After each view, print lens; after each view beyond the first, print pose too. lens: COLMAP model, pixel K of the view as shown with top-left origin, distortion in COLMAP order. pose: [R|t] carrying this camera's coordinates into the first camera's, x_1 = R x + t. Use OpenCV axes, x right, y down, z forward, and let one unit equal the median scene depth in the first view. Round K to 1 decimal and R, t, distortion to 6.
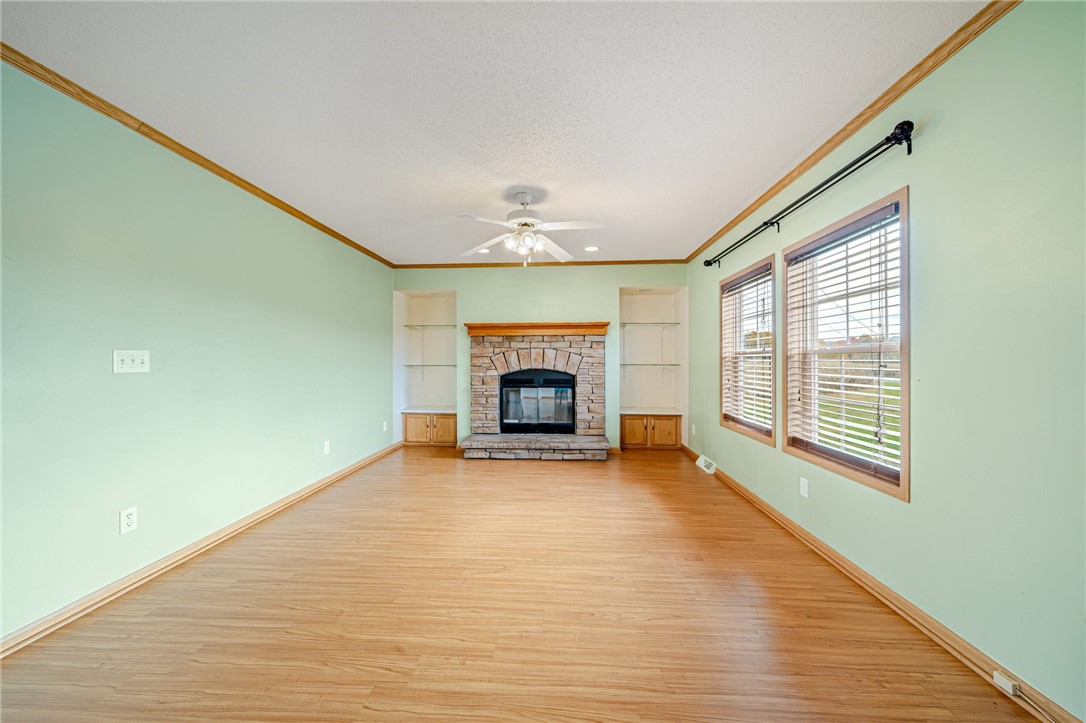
lens RADIAL K [[381.2, 0, 538.6], [0, 381.2, 356.2], [0, 0, 1]] dist [-0.004146, -0.000536]
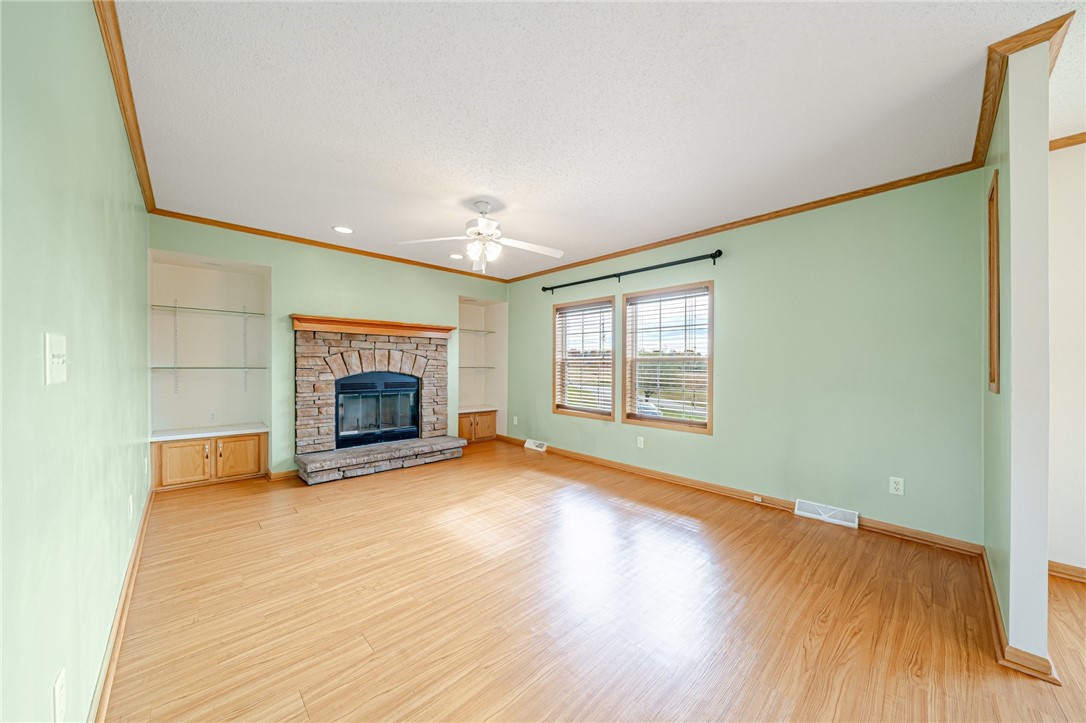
lens RADIAL K [[381.2, 0, 541.1], [0, 381.2, 362.7], [0, 0, 1]] dist [-0.004146, -0.000536]
pose [[0.676347, 0.011326, 0.736496, -0.421441], [-0.018619, 0.999825, 0.001723, 0.002969], [-0.736348, -0.014878, 0.676439, 0.106038]]
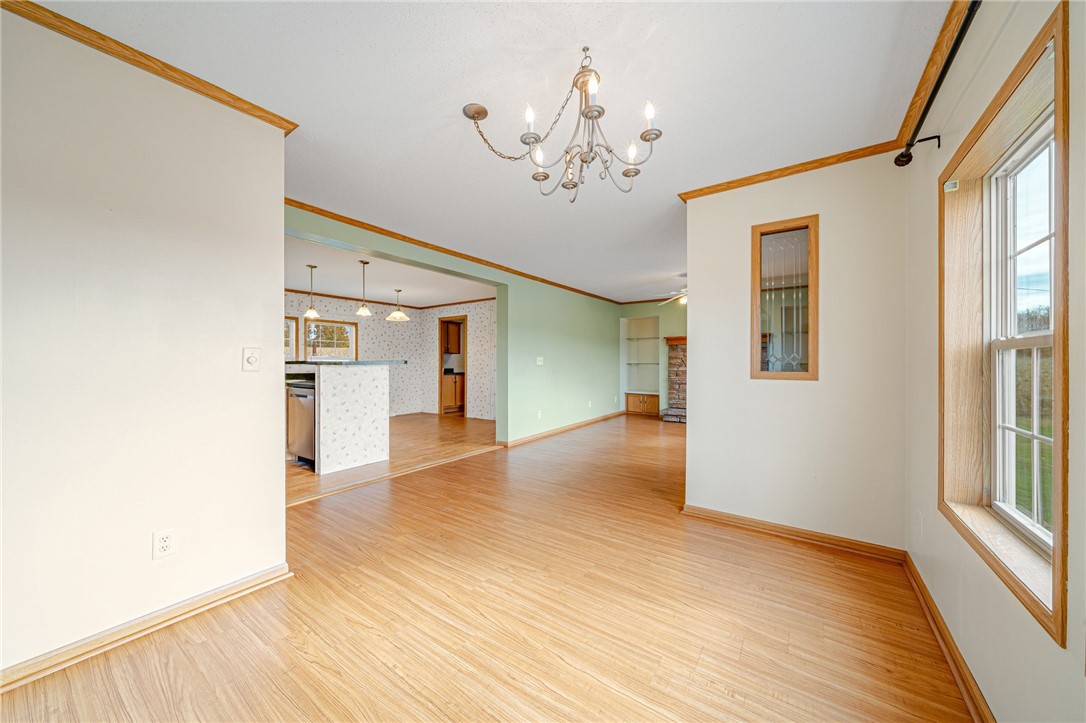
lens RADIAL K [[381.2, 0, 535.8], [0, 381.2, 366.9], [0, 0, 1]] dist [-0.004146, -0.000536]
pose [[0.849557, 0.009023, -0.527419, 0.186665], [0.005477, 0.999649, 0.025924, -0.006903], [0.527468, -0.024912, 0.849209, -0.621406]]
